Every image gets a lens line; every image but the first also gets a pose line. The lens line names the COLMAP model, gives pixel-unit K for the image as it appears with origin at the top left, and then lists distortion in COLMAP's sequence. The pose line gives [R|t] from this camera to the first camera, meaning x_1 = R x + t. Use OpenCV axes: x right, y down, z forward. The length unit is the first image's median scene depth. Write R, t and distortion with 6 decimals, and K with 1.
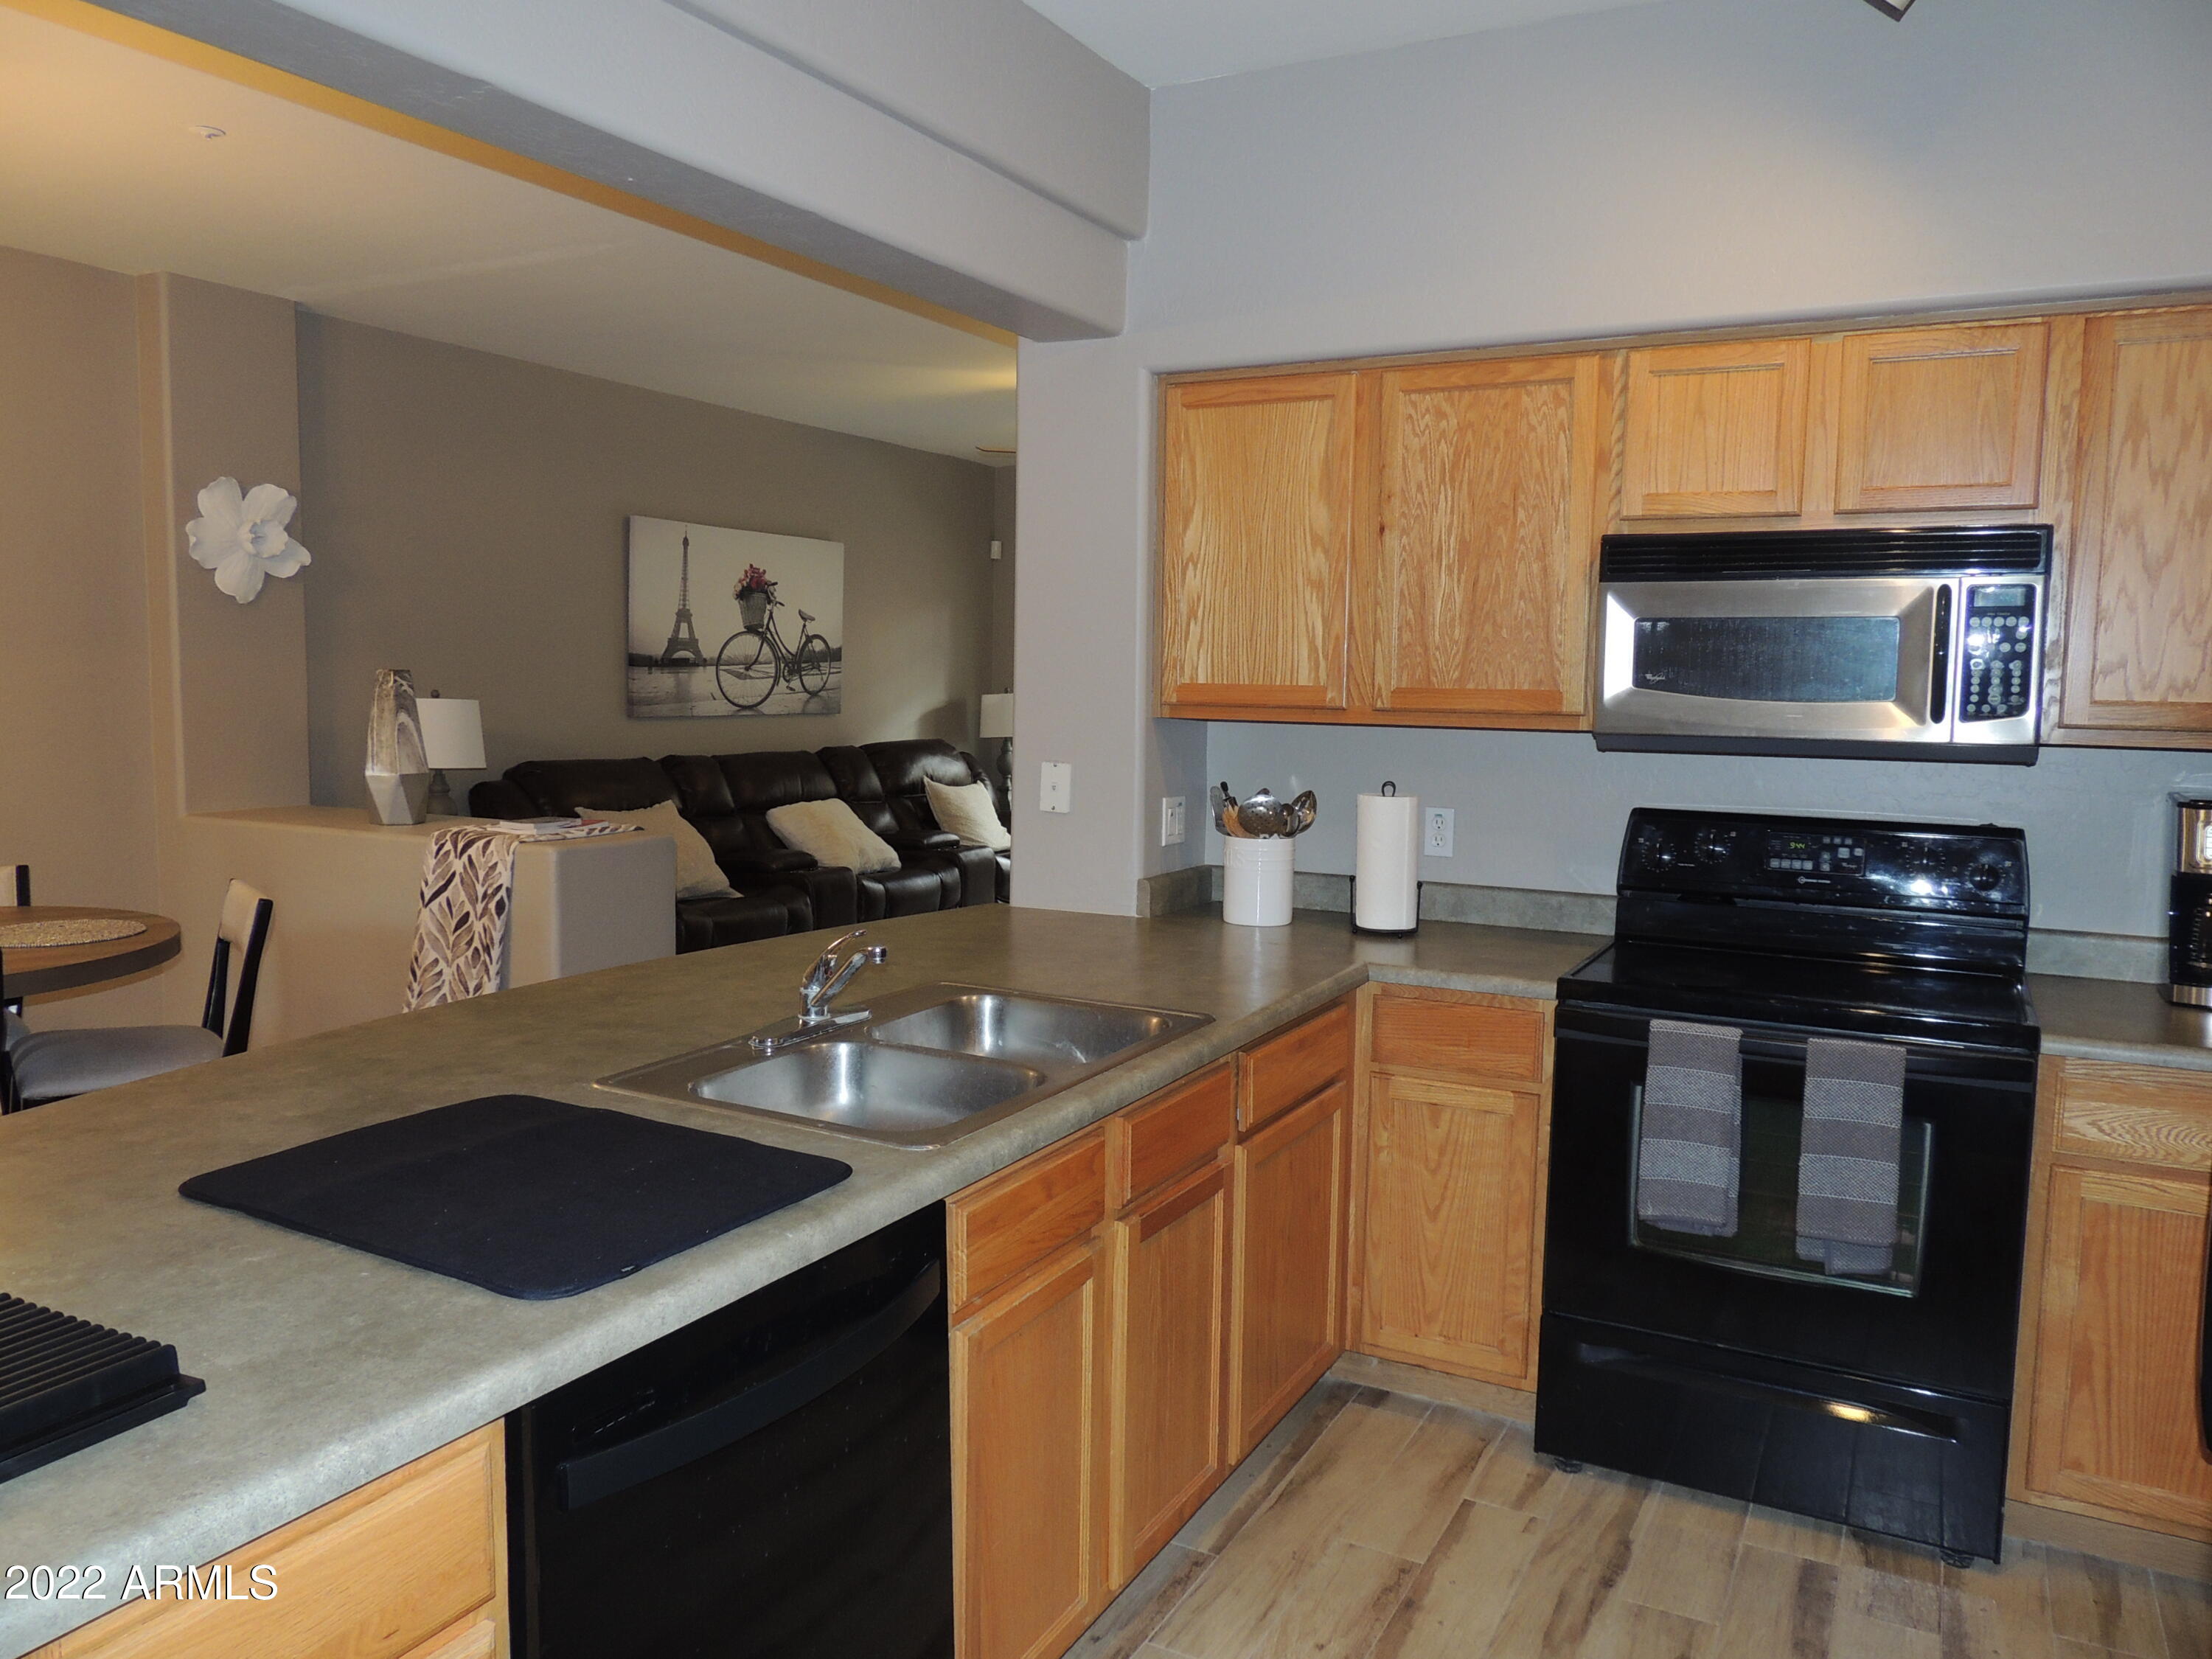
lens RADIAL K [[1575.3, 0, 1108.8], [0, 1575.3, 820.4], [0, 0, 1]] dist [-0.020324, 0.010031]
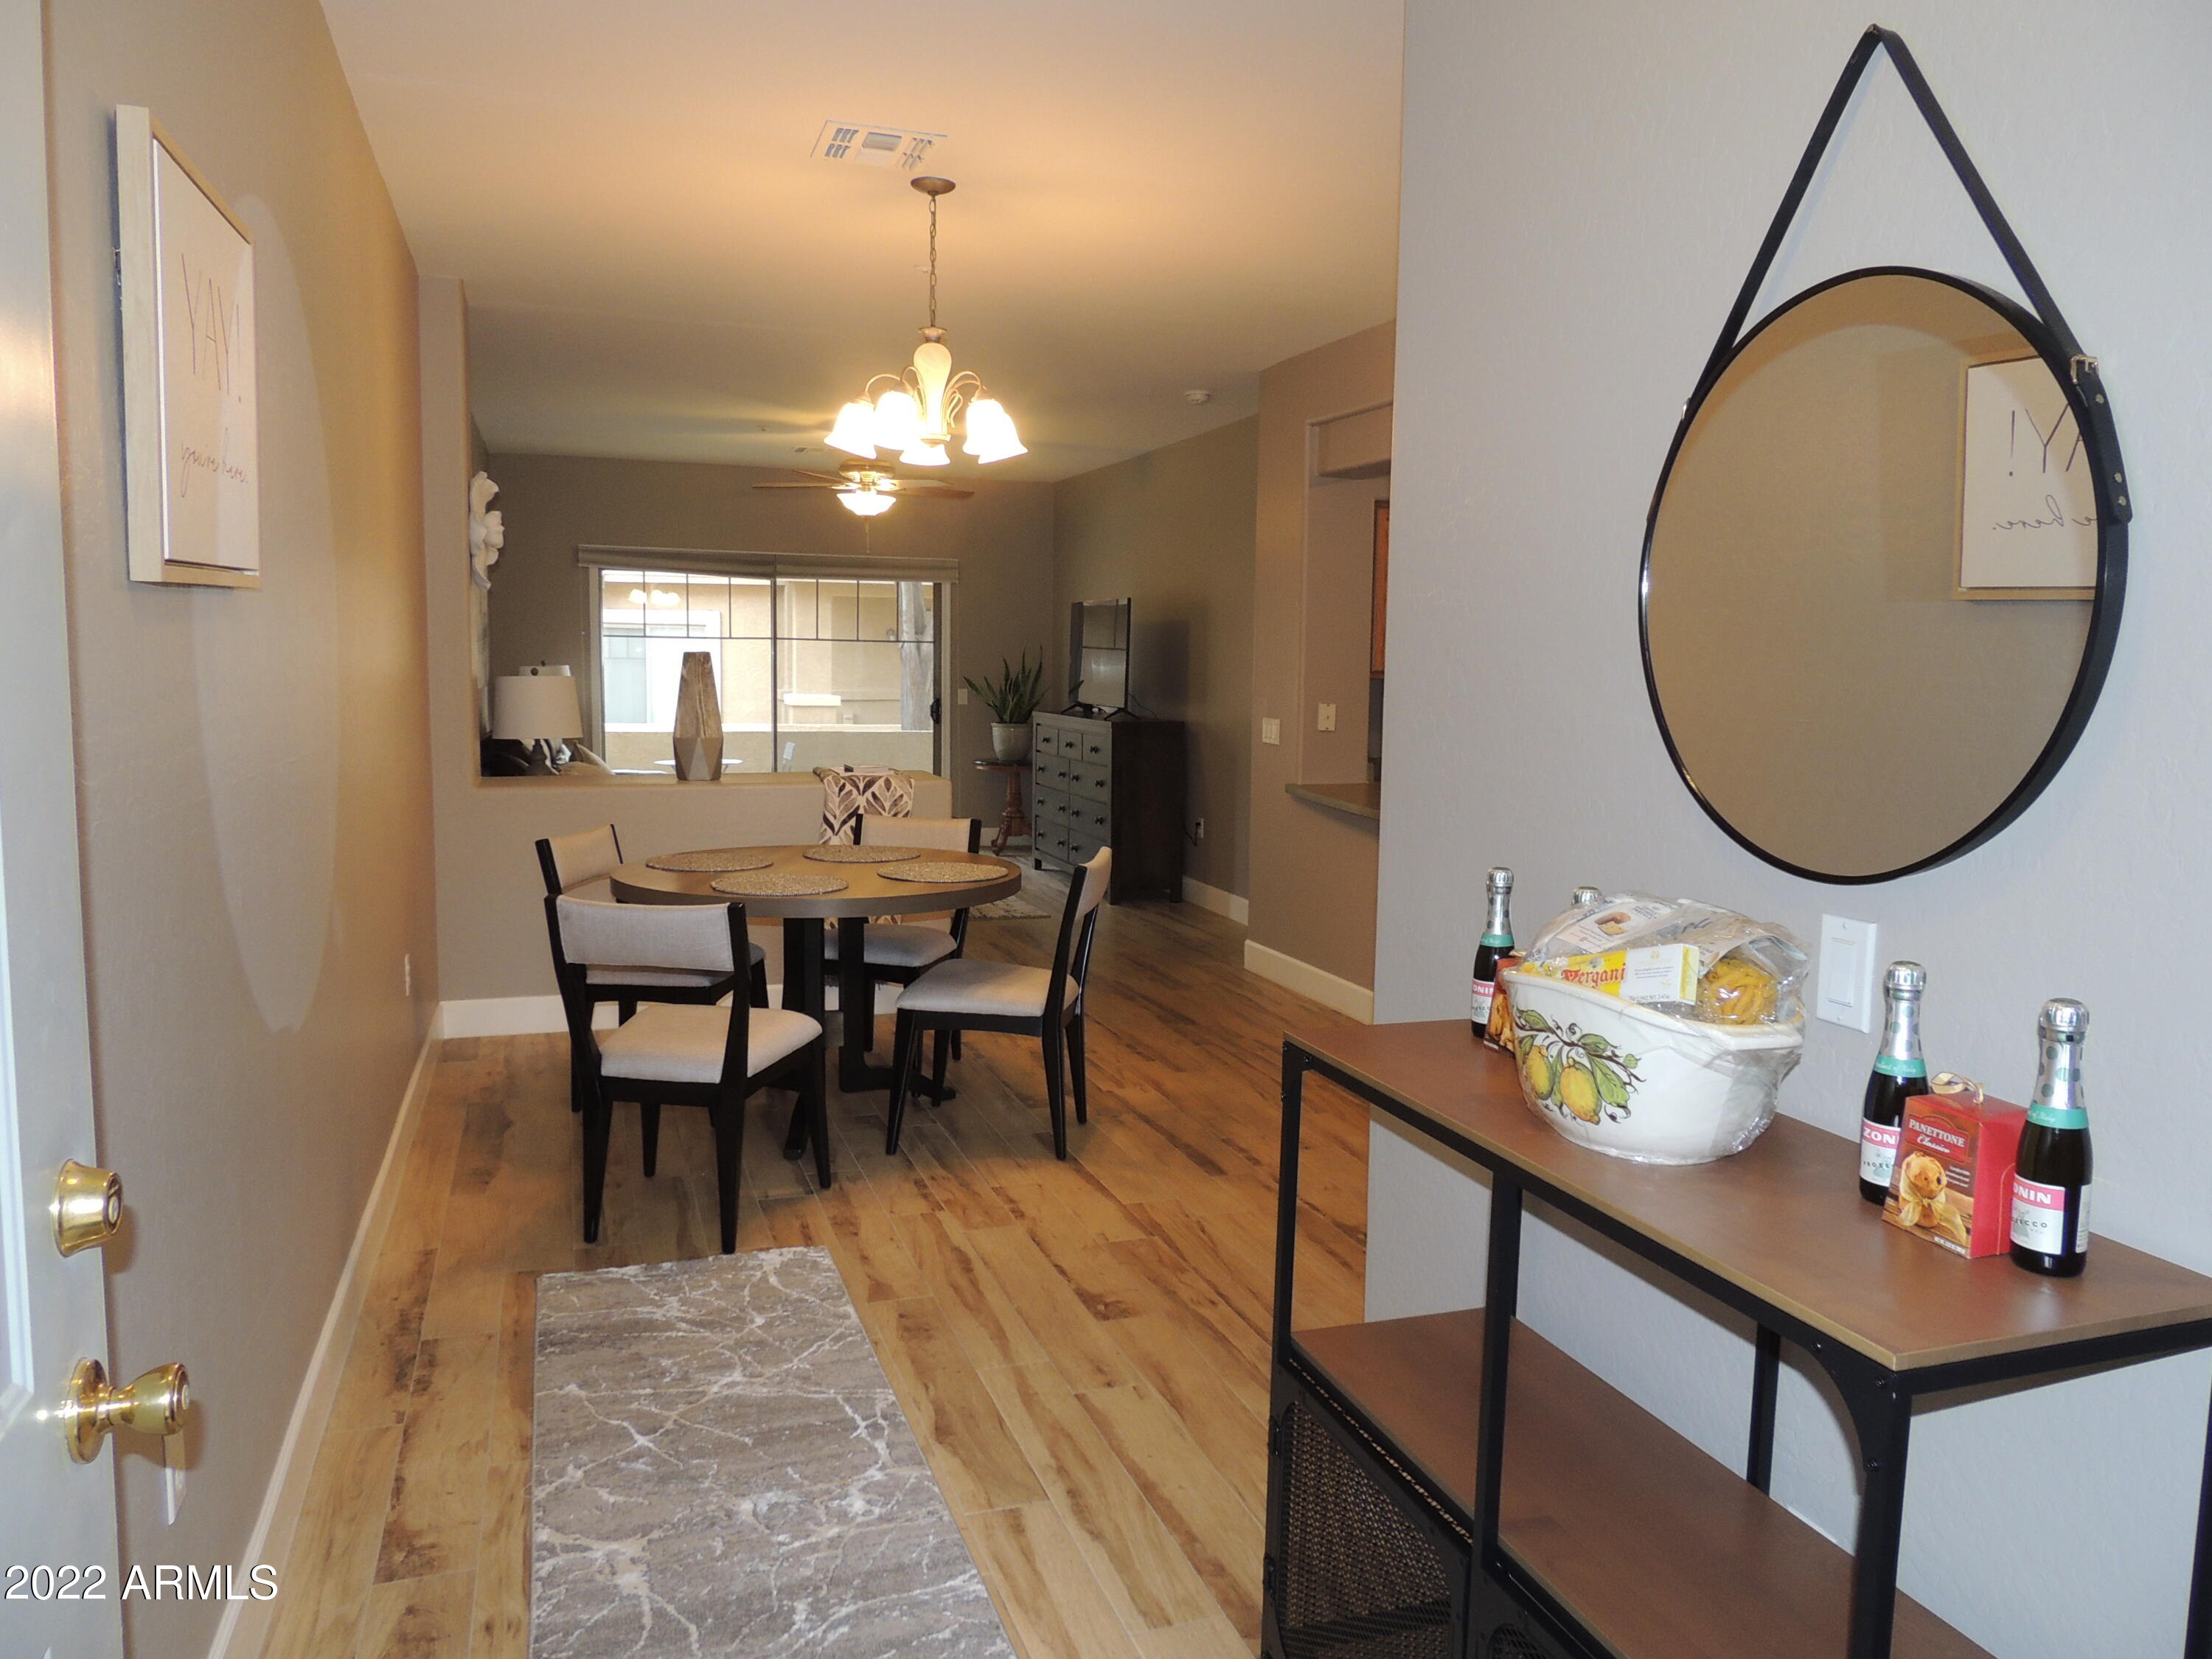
lens RADIAL K [[1575.3, 0, 1108.8], [0, 1575.3, 820.4], [0, 0, 1]] dist [-0.020324, 0.010031]
pose [[0.675281, -0.080849, 0.733116, -0.761181], [0.064219, 0.996644, 0.050759, -0.005217], [-0.734760, 0.012803, 0.678207, -0.031564]]
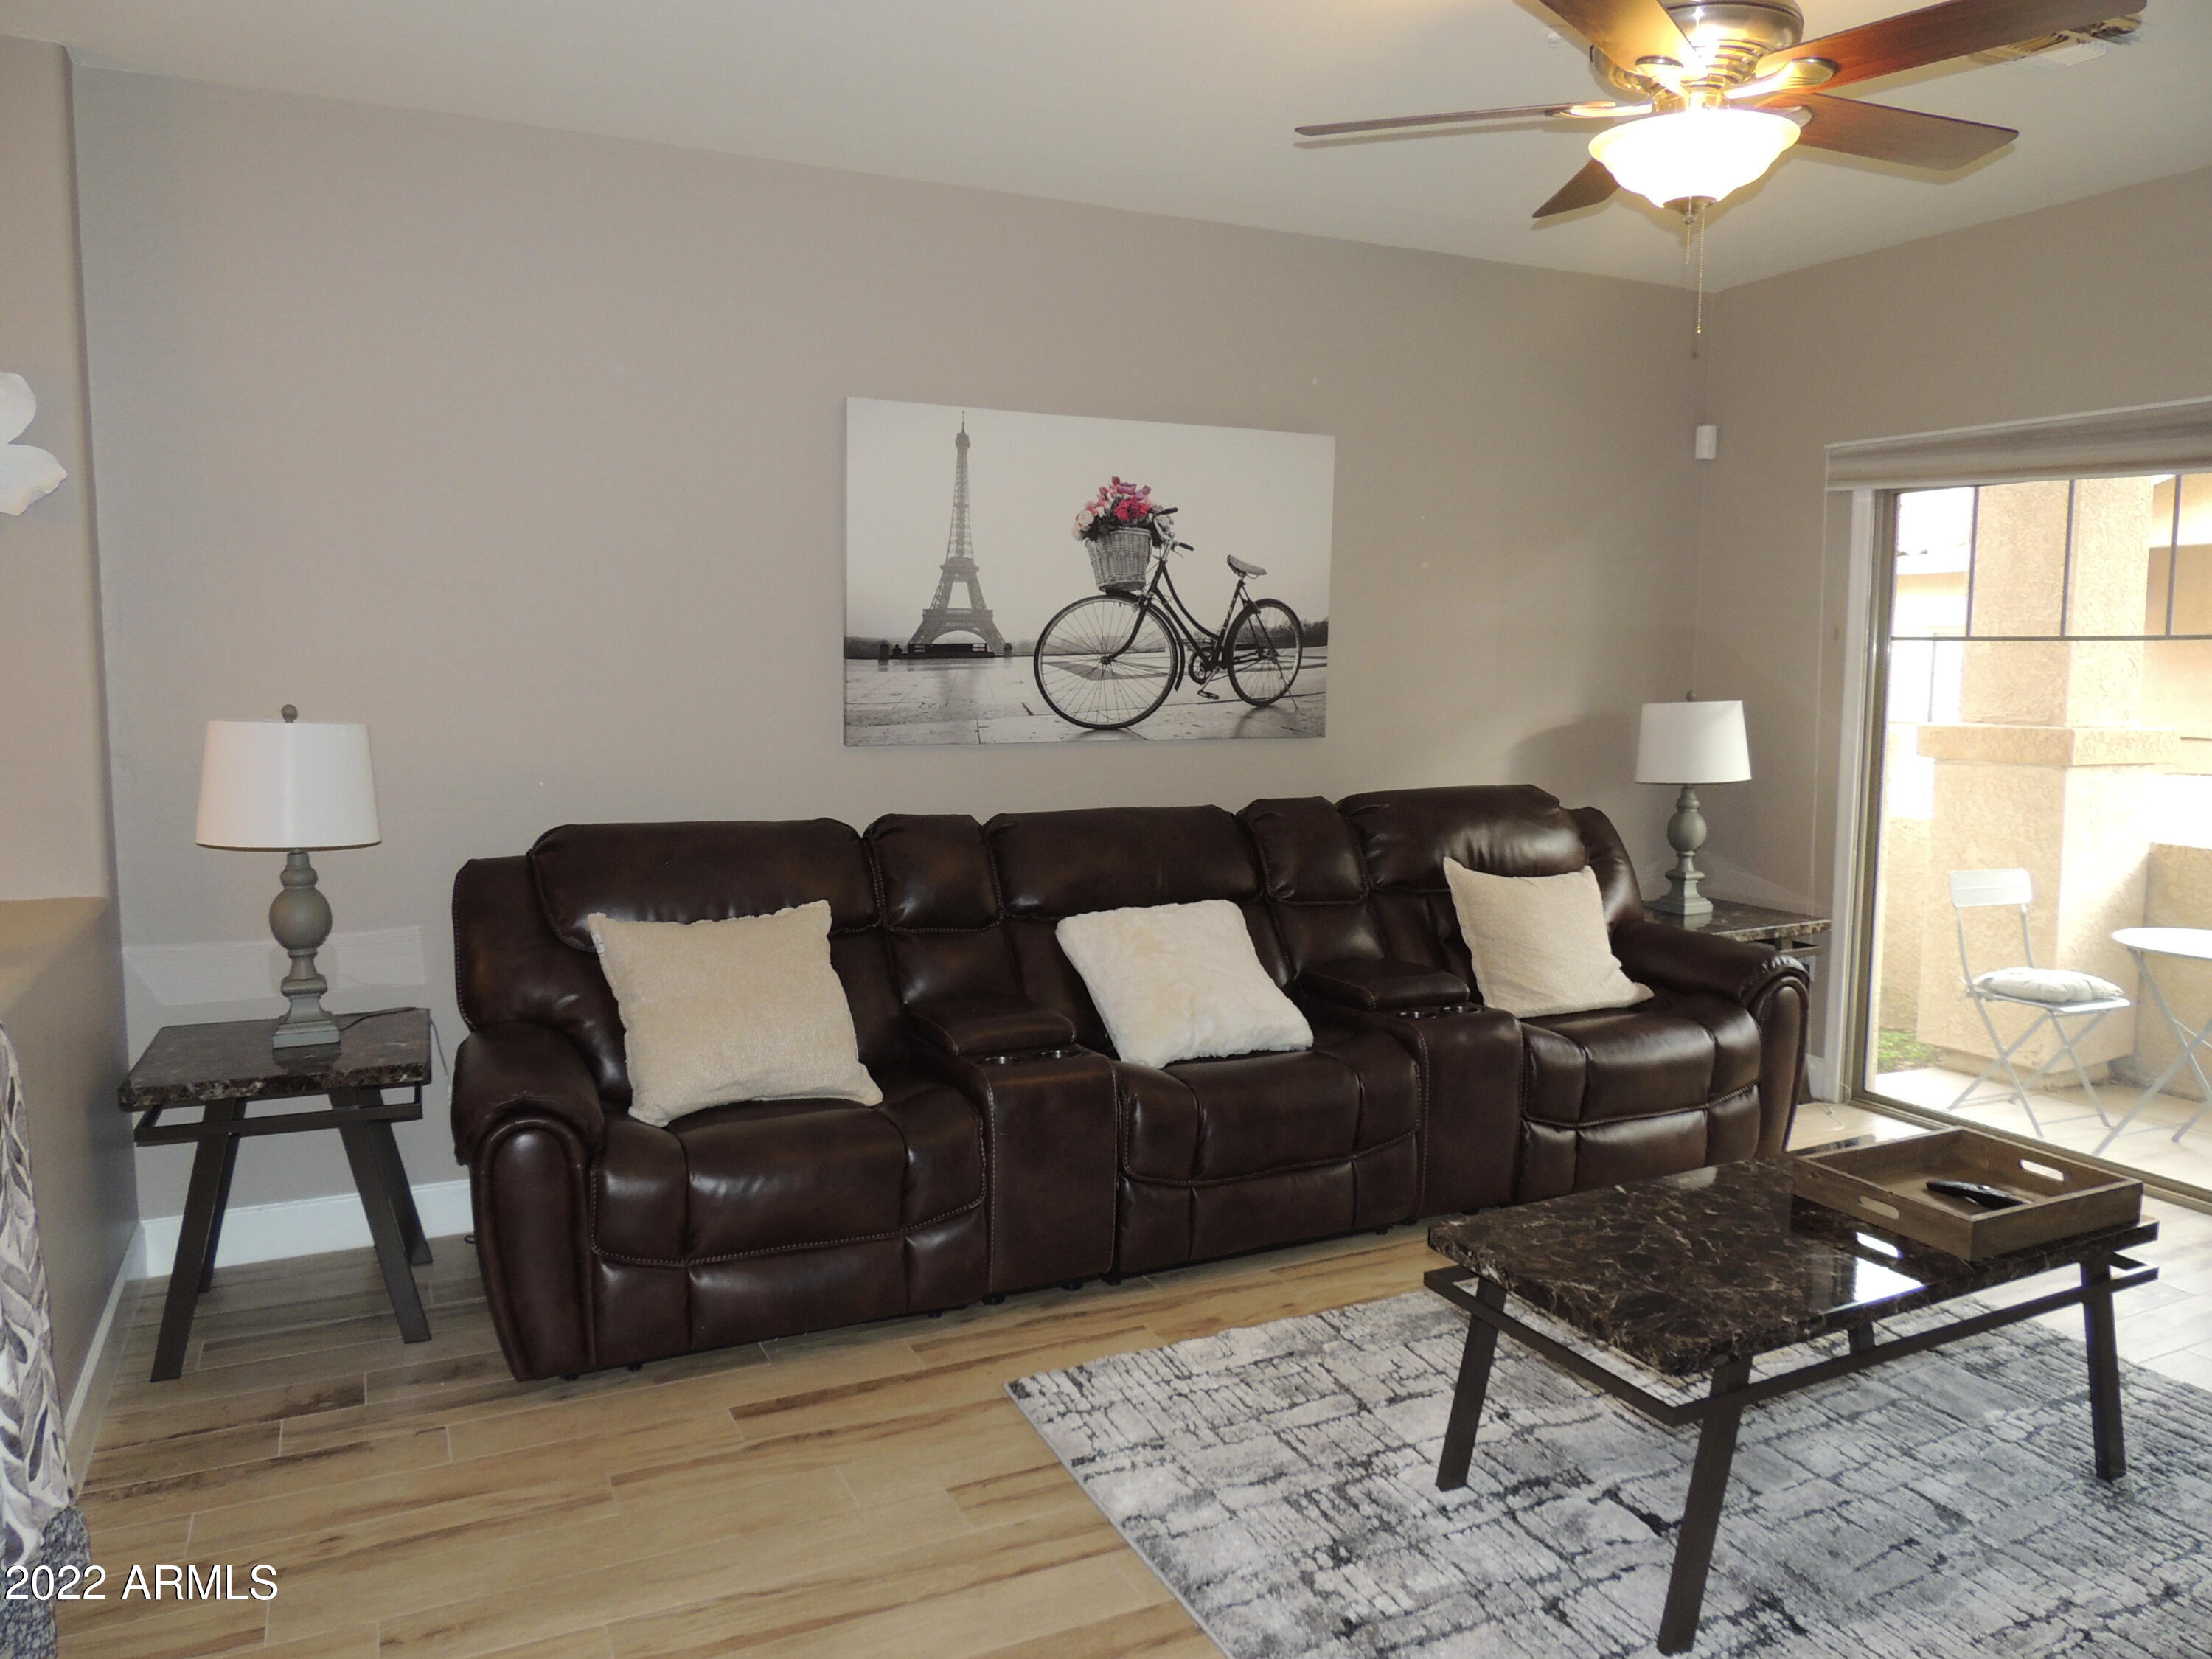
lens RADIAL K [[1575.3, 0, 1108.8], [0, 1575.3, 820.4], [0, 0, 1]] dist [-0.020324, 0.010031]
pose [[0.810629, 0.049273, -0.583484, 0.113538], [-0.045994, 0.998733, 0.020440, -0.052185], [0.583752, 0.010268, 0.811867, 0.557762]]
